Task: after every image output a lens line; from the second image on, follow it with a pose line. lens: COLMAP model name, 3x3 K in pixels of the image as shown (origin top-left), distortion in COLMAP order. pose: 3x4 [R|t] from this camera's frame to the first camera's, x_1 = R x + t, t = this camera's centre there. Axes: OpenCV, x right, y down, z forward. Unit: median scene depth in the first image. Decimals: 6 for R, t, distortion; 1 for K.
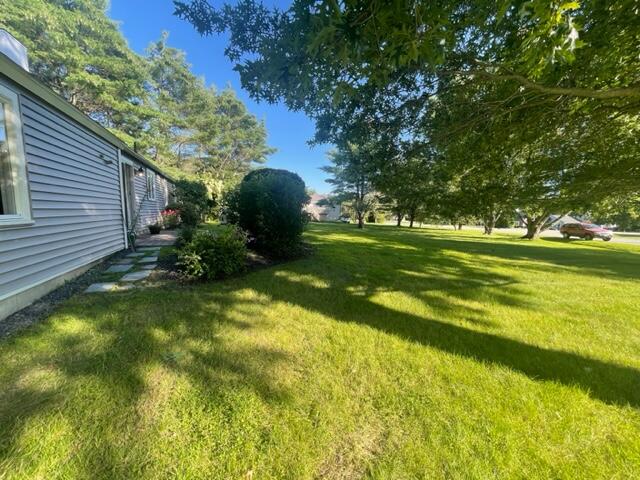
lens RADIAL K [[258.2, 0, 322.2], [0, 258.2, 240.0], [0, 0, 1]] dist [-0.003694, -0.000032]
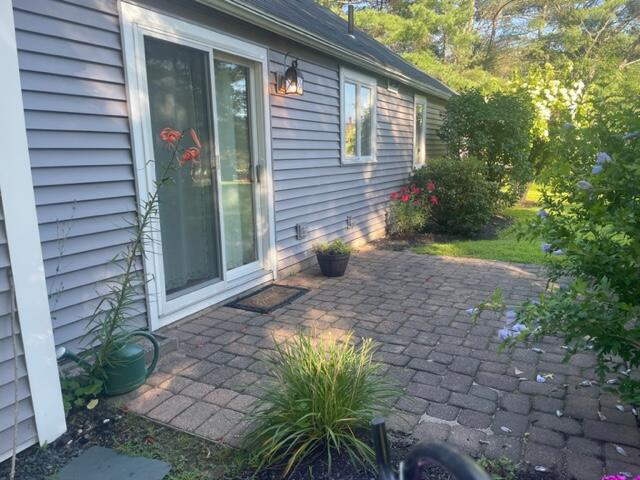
lens RADIAL K [[484.3, 0, 322.3], [0, 484.3, 242.2], [0, 0, 1]] dist [0.062181, -0.077854]
pose [[0.660921, 0.111472, -0.742130, -0.052271], [-0.058253, 0.993543, 0.097358, -0.029412], [0.748191, -0.021115, 0.663147, 0.143738]]
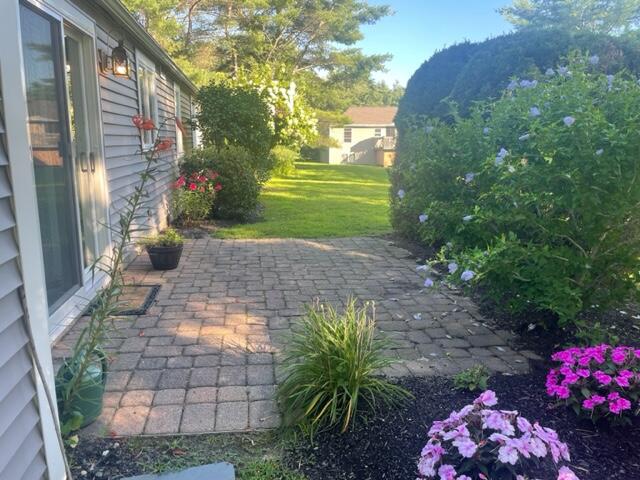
lens RADIAL K [[484.3, 0, 309.3], [0, 484.3, 235.7], [0, 0, 1]] dist [0.062181, -0.077854]
pose [[0.969647, 0.038963, -0.241384, -0.083090], [-0.019181, 0.996301, 0.083766, -0.027590], [0.243755, -0.076594, 0.966808, 0.117355]]
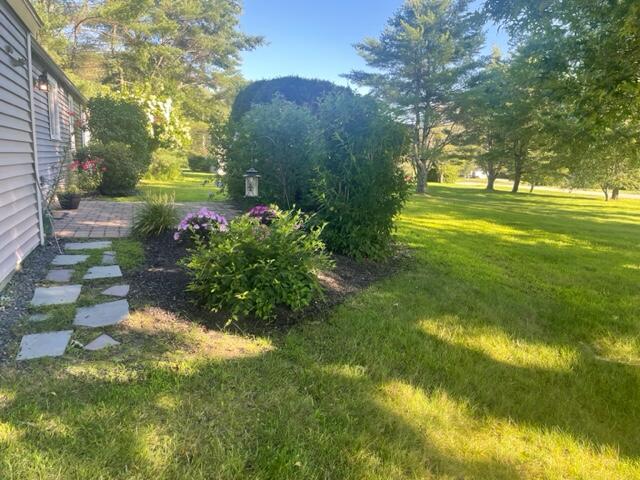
lens RADIAL K [[484.3, 0, 318.5], [0, 484.3, 236.3], [0, 0, 1]] dist [0.062181, -0.077854]
pose [[0.999665, 0.014782, -0.021232, -0.035714], [-0.013745, 0.998743, 0.048204, -0.005355], [0.021917, -0.047896, 0.998612, 0.015764]]
